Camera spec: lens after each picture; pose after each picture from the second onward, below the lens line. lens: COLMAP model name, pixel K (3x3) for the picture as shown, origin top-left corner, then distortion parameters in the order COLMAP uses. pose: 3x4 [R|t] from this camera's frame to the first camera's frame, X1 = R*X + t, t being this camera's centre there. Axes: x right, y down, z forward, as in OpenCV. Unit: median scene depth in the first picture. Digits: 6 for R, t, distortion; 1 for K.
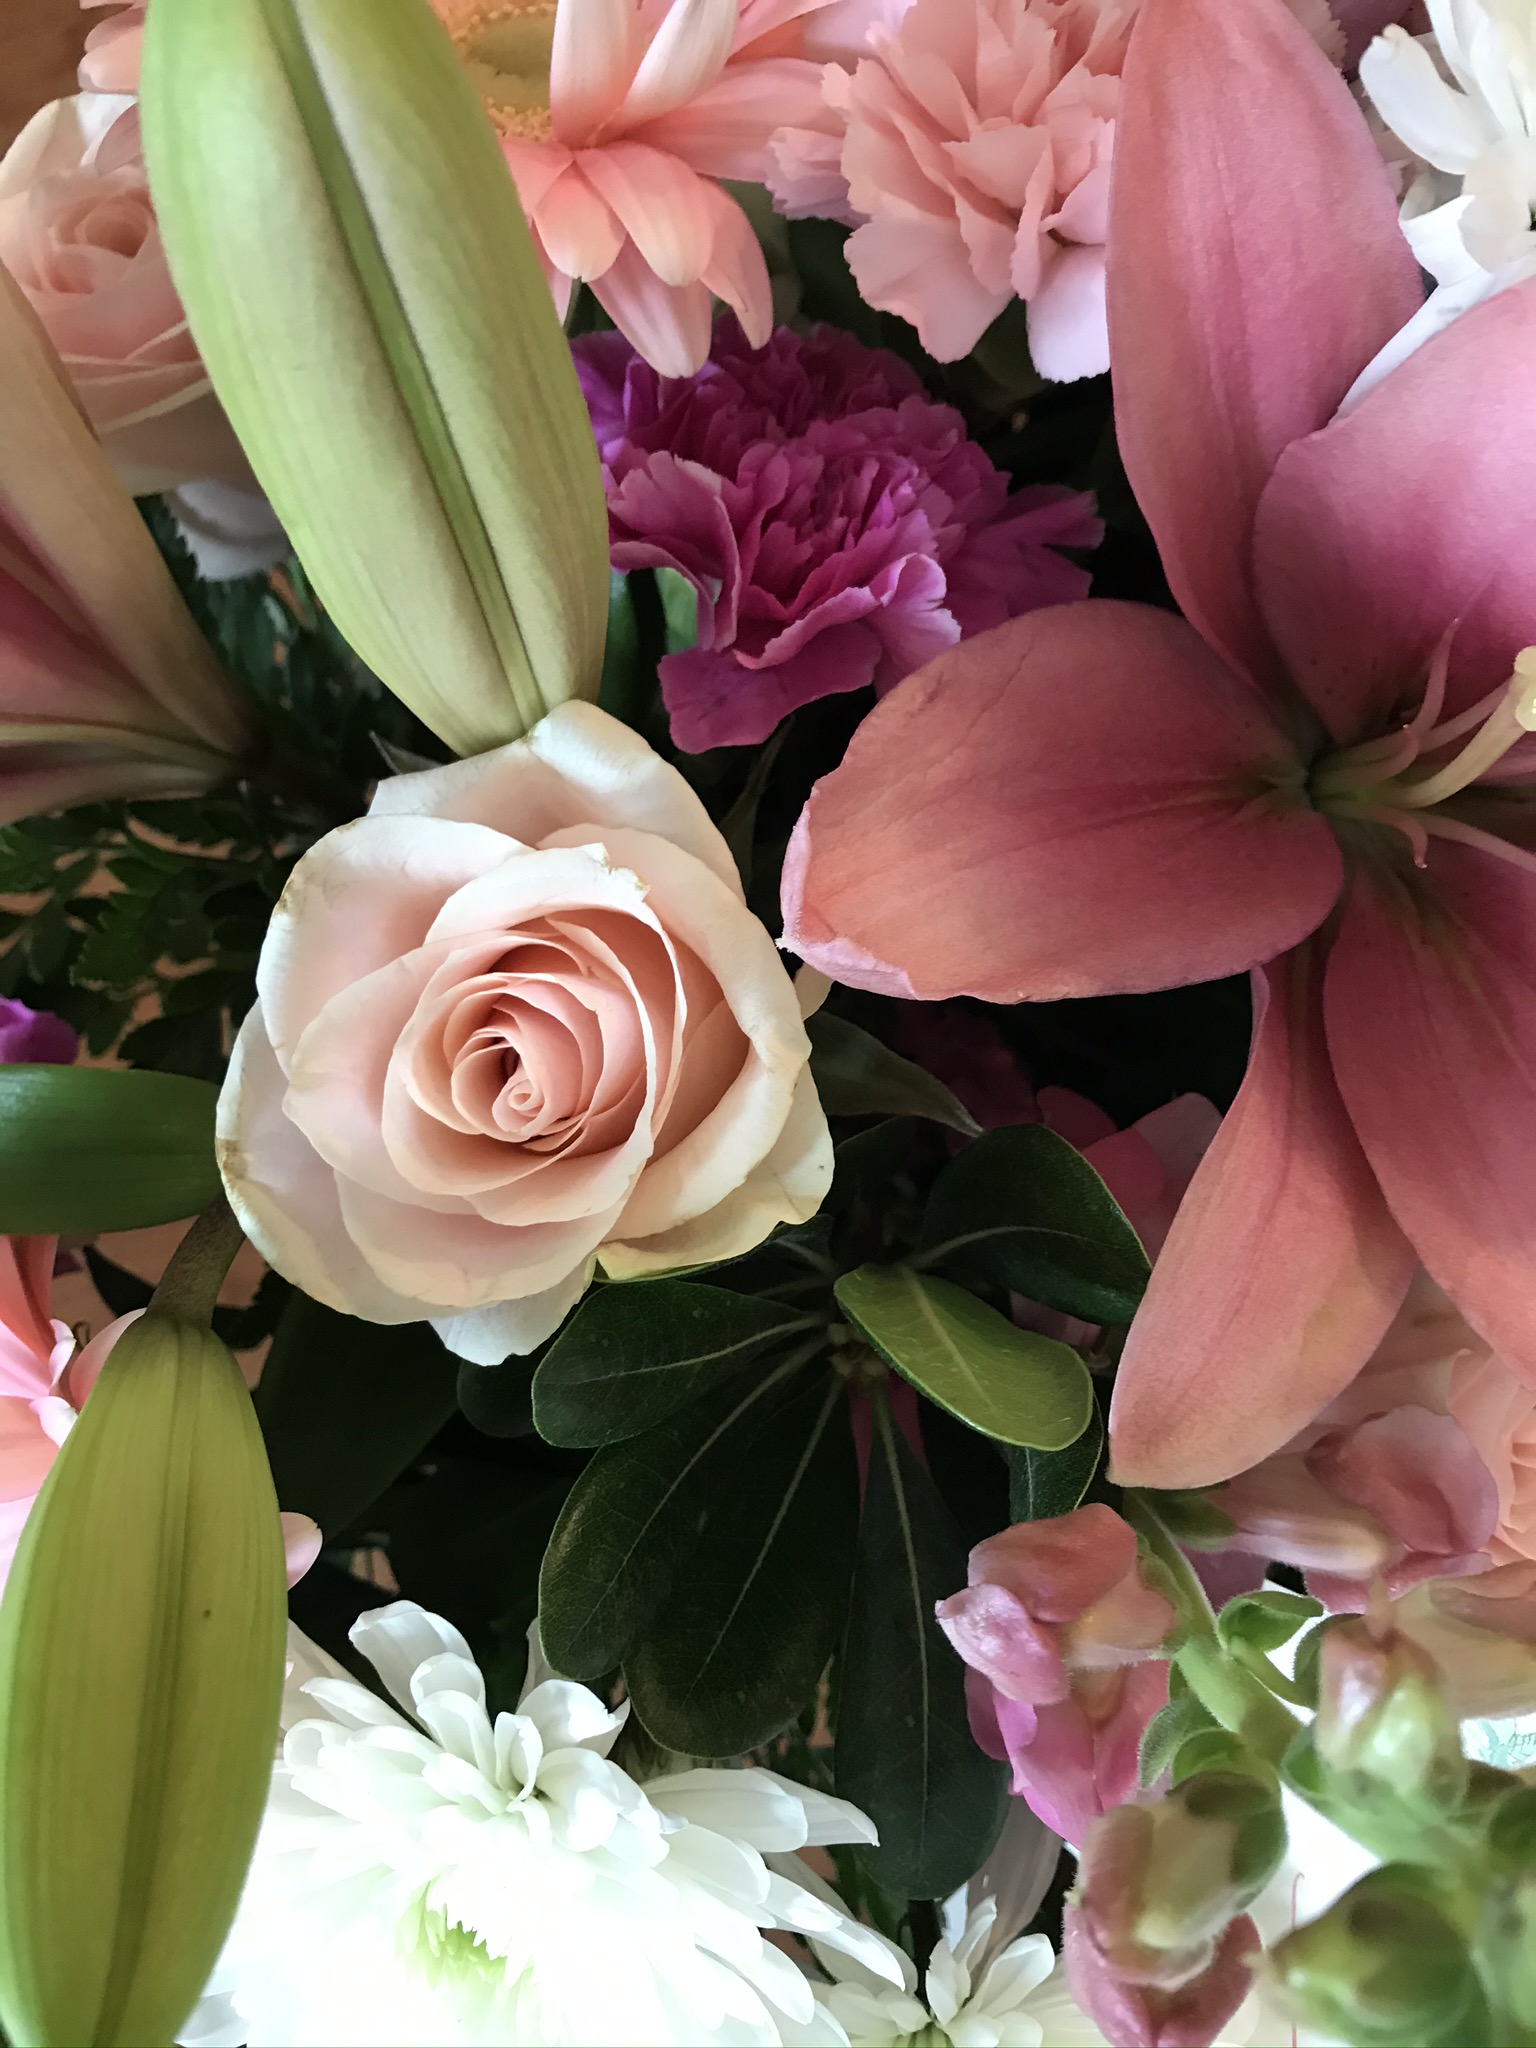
lens RADIAL K [[1669.7, 0, 769.3], [0, 1669.7, 1022.0], [0, 0, 1]] dist [-0.007201, 0.010140]
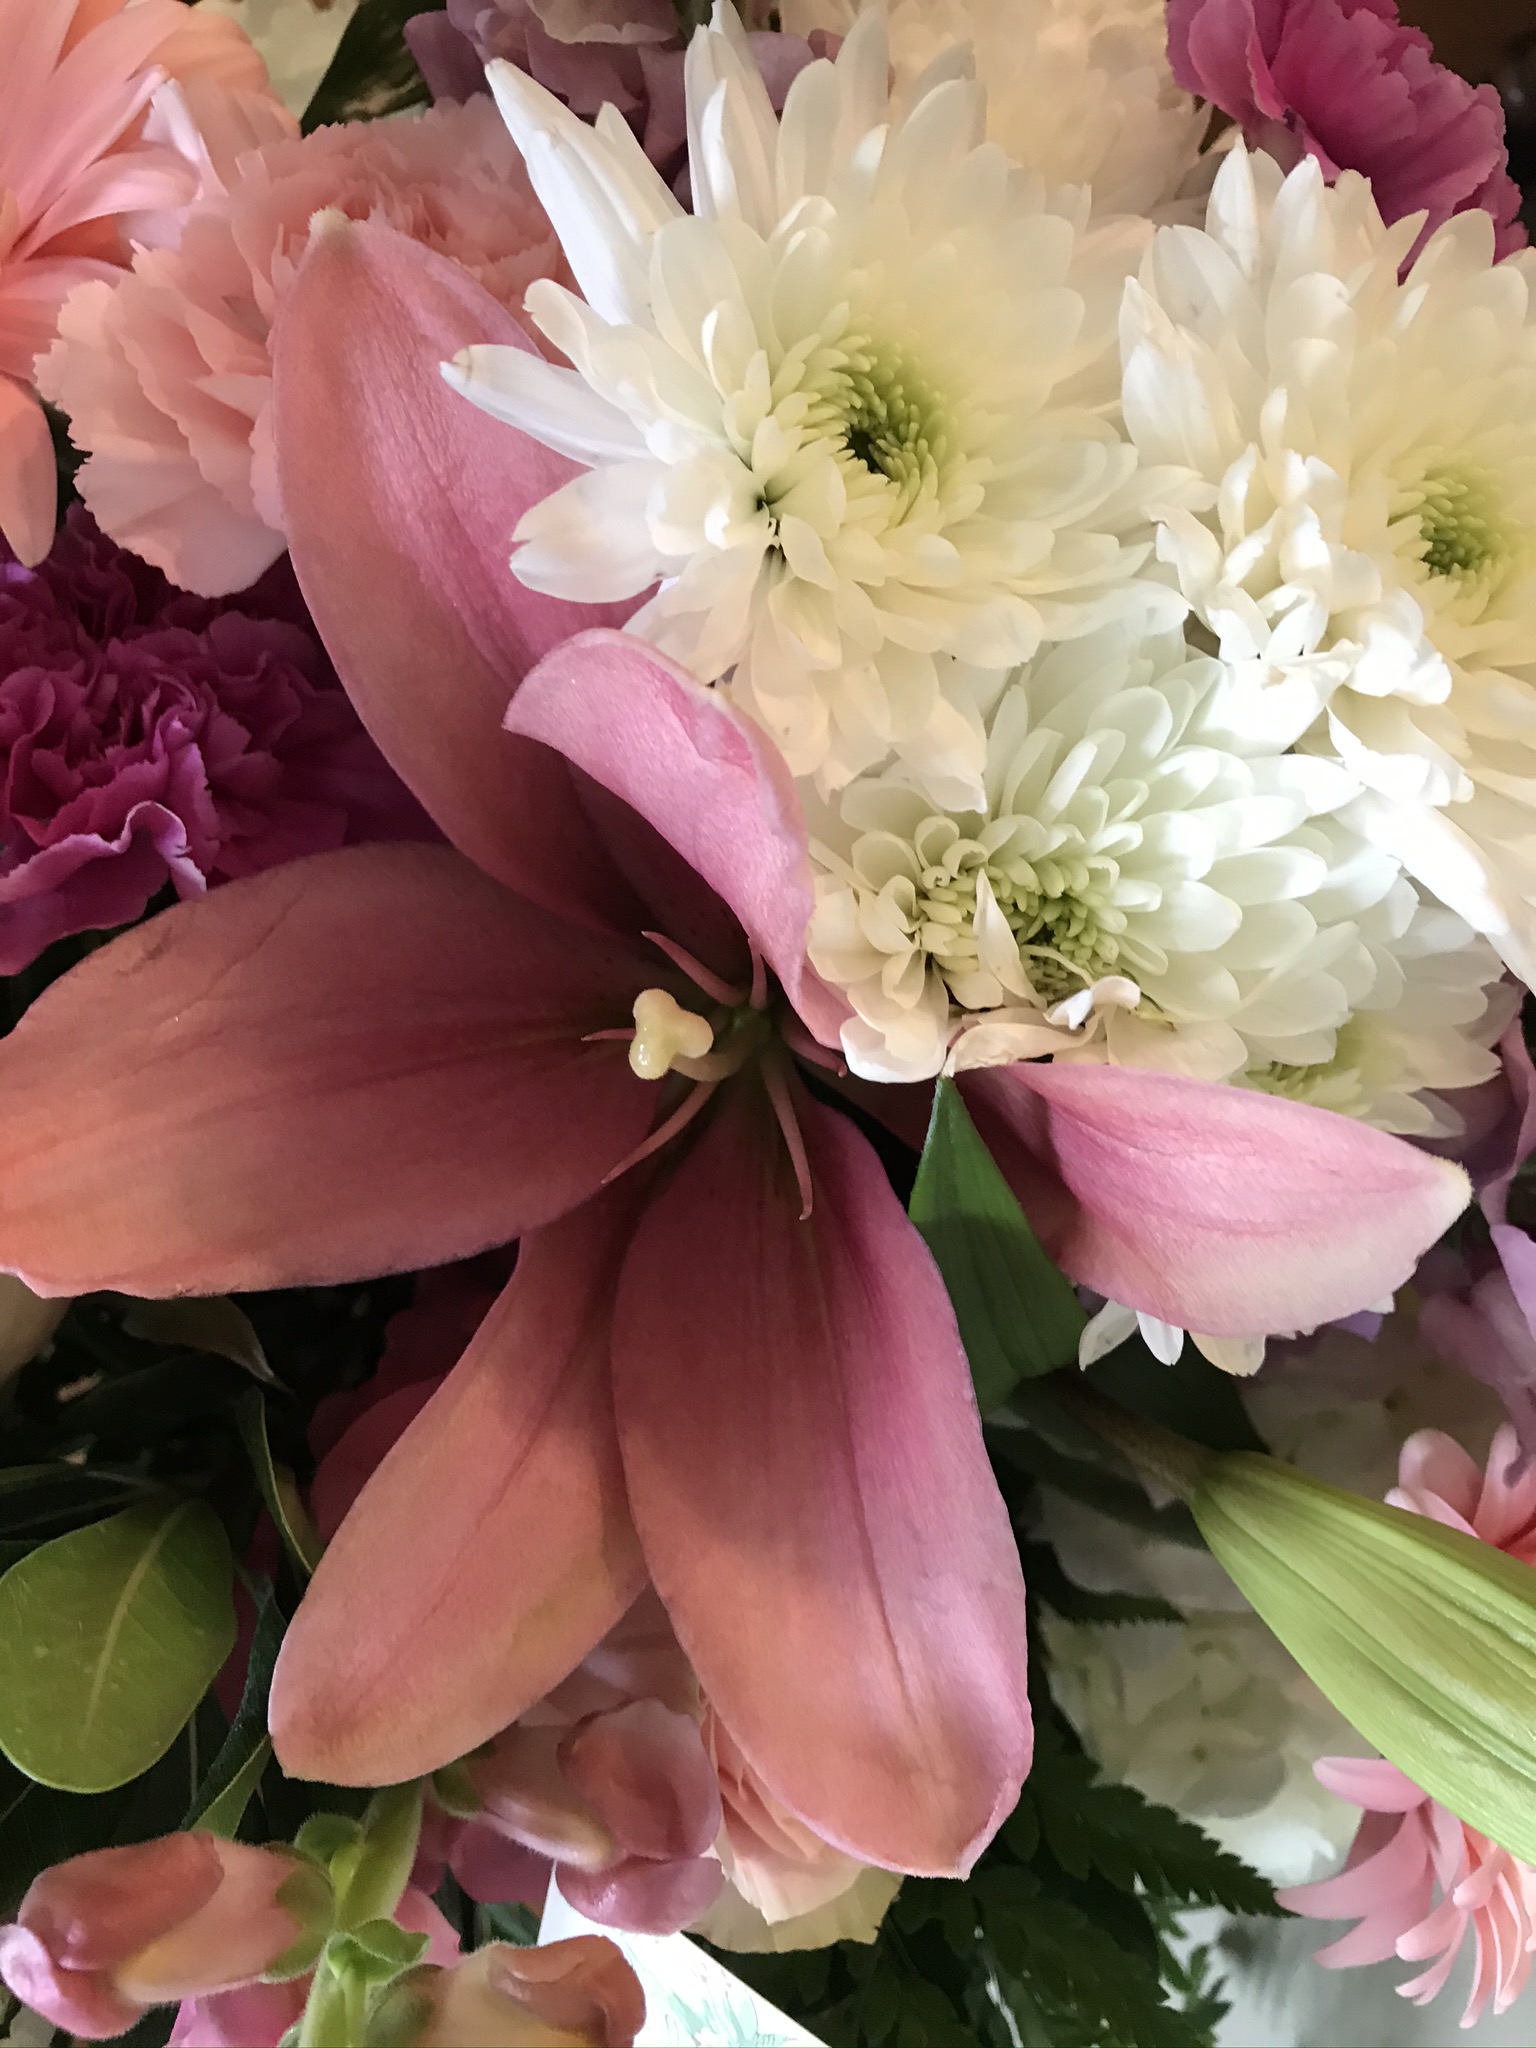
lens RADIAL K [[1669.7, 0, 765.0], [0, 1669.7, 1025.6], [0, 0, 1]] dist [-0.007201, 0.010140]
pose [[0.997904, 0.064694, -0.001612, 0.446492], [-0.064657, 0.997762, 0.017032, -0.189993], [0.002710, -0.016892, 0.999854, 0.039407]]
